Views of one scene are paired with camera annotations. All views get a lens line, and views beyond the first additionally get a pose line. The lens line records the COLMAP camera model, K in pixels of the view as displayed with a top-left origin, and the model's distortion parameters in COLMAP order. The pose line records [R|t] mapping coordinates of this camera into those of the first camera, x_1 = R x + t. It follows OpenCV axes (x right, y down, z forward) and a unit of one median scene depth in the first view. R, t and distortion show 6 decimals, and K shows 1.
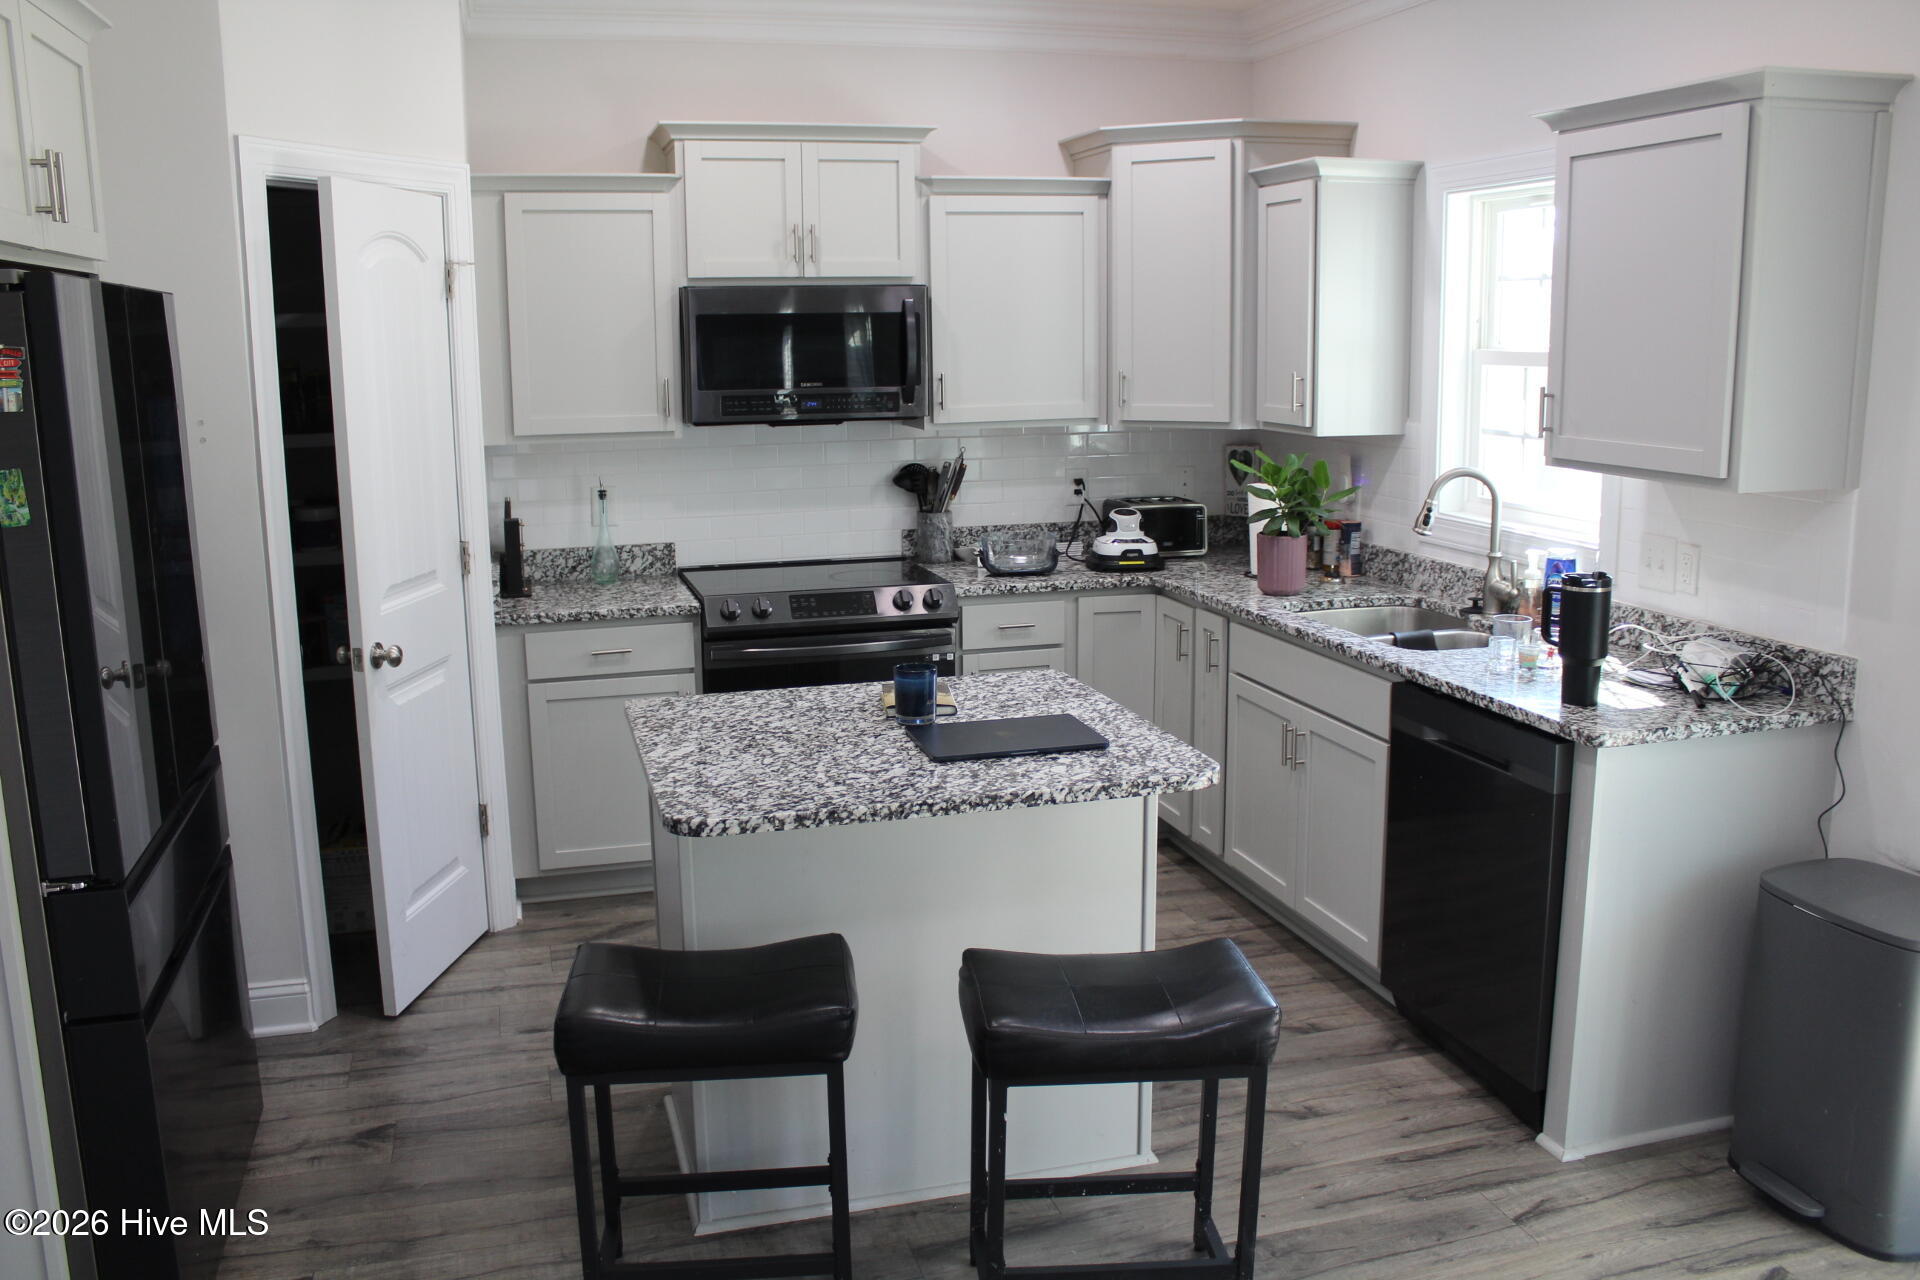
lens RADIAL K [[1588.9, 0, 967.3], [0, 1588.9, 644.1], [0, 0, 1]] dist [-0.162222, 0.139044]
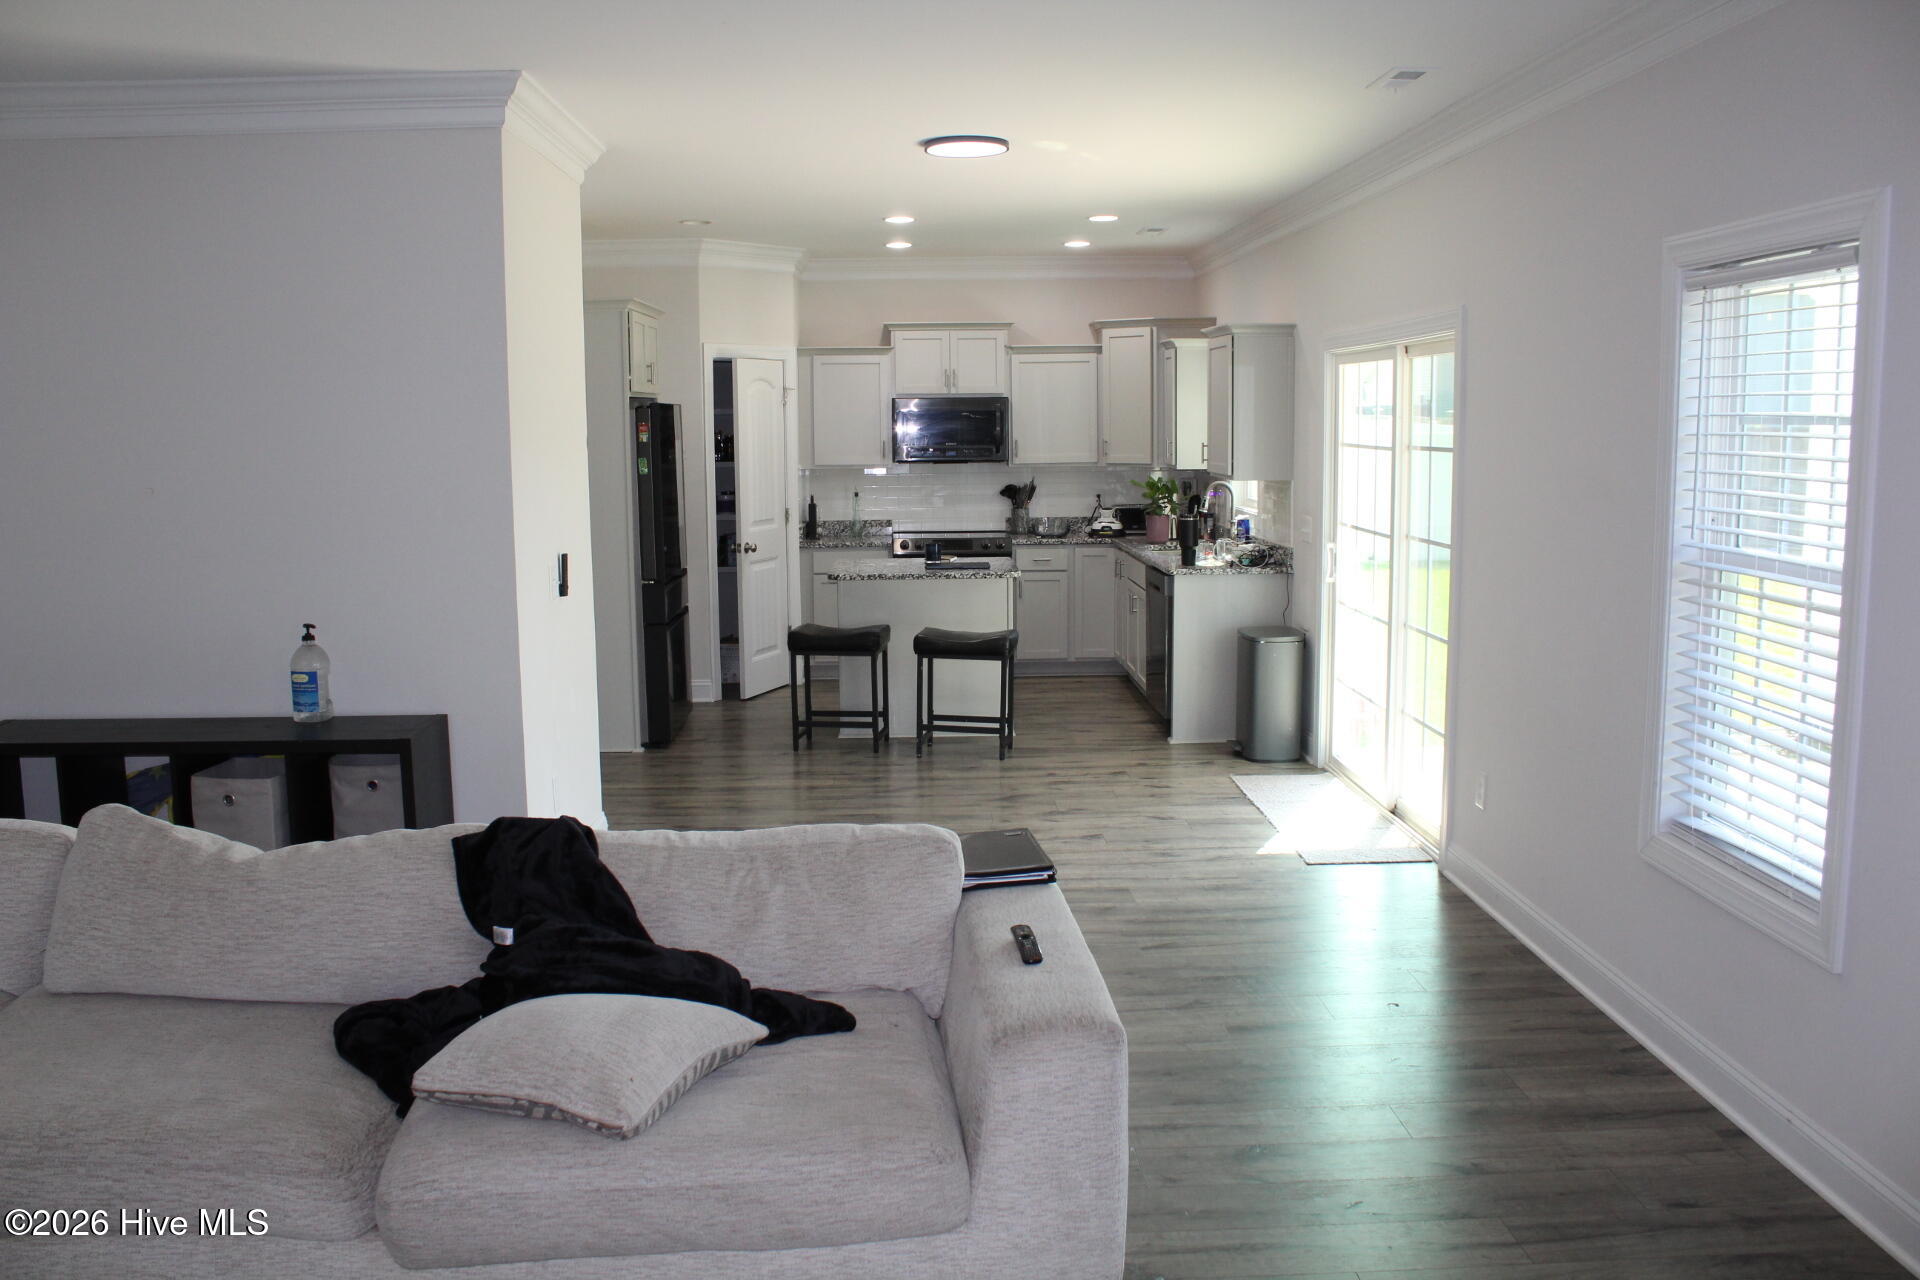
lens RADIAL K [[1588.9, 0, 958.3], [0, 1588.9, 640.2], [0, 0, 1]] dist [-0.162222, 0.139044]
pose [[0.968406, 0.034281, -0.247013, 0.441141], [-0.047101, 0.997822, -0.046179, 0.194916], [0.244892, 0.056355, 0.967911, -1.035705]]
